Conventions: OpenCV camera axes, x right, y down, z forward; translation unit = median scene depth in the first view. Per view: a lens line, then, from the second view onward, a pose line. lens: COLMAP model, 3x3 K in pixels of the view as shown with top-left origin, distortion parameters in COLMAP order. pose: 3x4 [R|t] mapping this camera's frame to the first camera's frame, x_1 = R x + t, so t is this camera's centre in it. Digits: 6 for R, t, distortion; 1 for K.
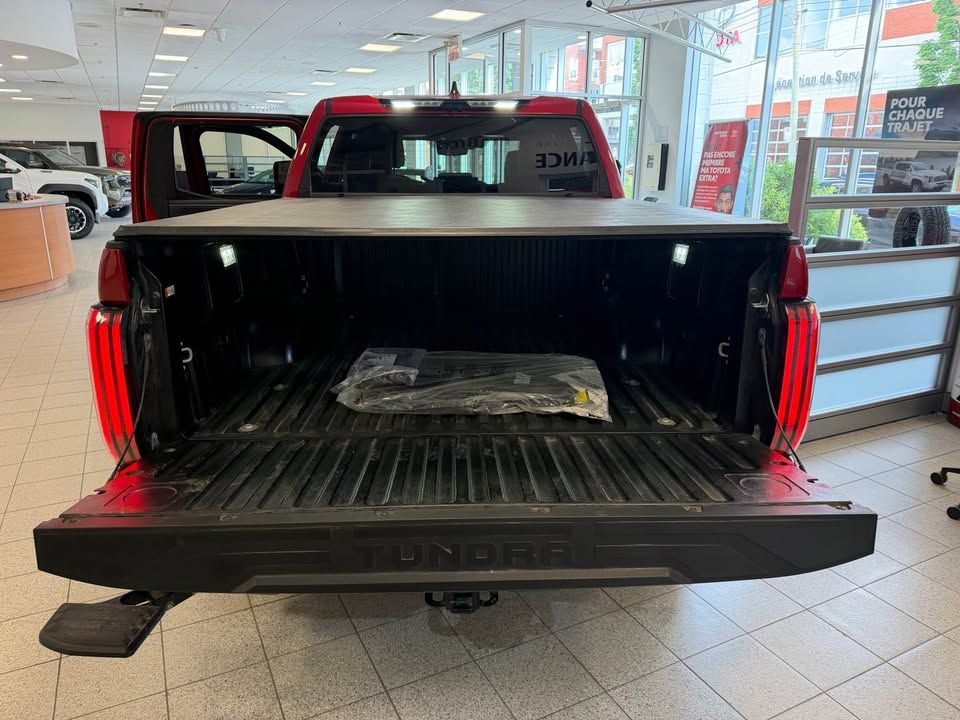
lens RADIAL K [[671.9, 0, 481.1], [0, 671.9, 352.1], [0, 0, 1]] dist [0.021637, -0.039833]
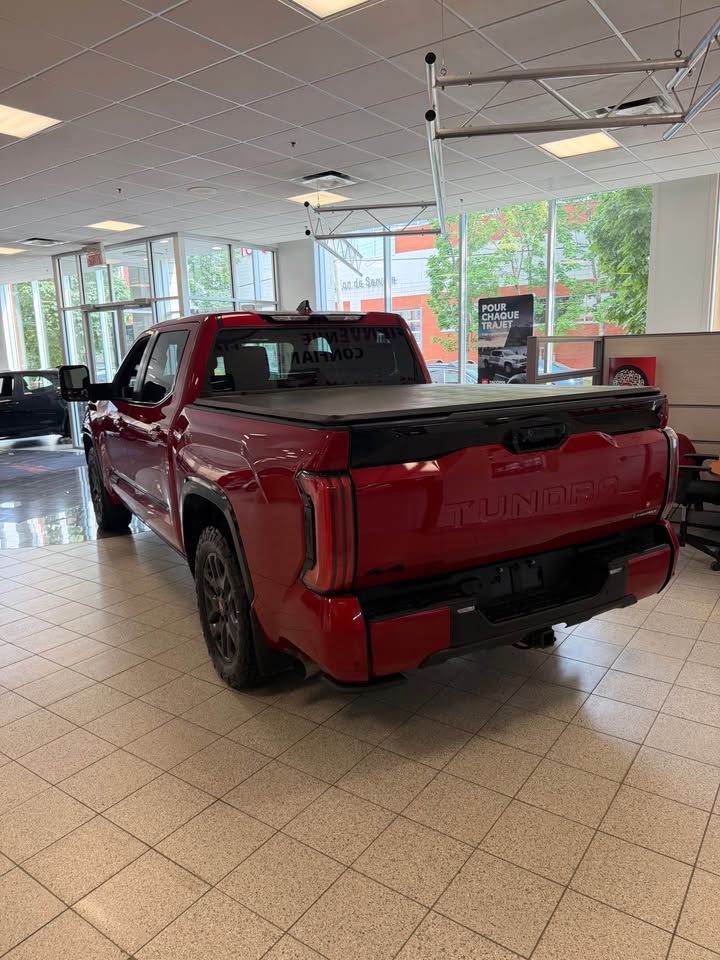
lens RADIAL K [[671.9, 0, 360.0], [0, 671.9, 480.0], [0, 0, 1]] dist [0.021637, -0.039833]
pose [[0.880619, -0.118620, 0.458736, -0.275159], [0.161210, 0.985405, -0.054662, 0.007612], [-0.445557, 0.122090, 0.886890, -0.056625]]
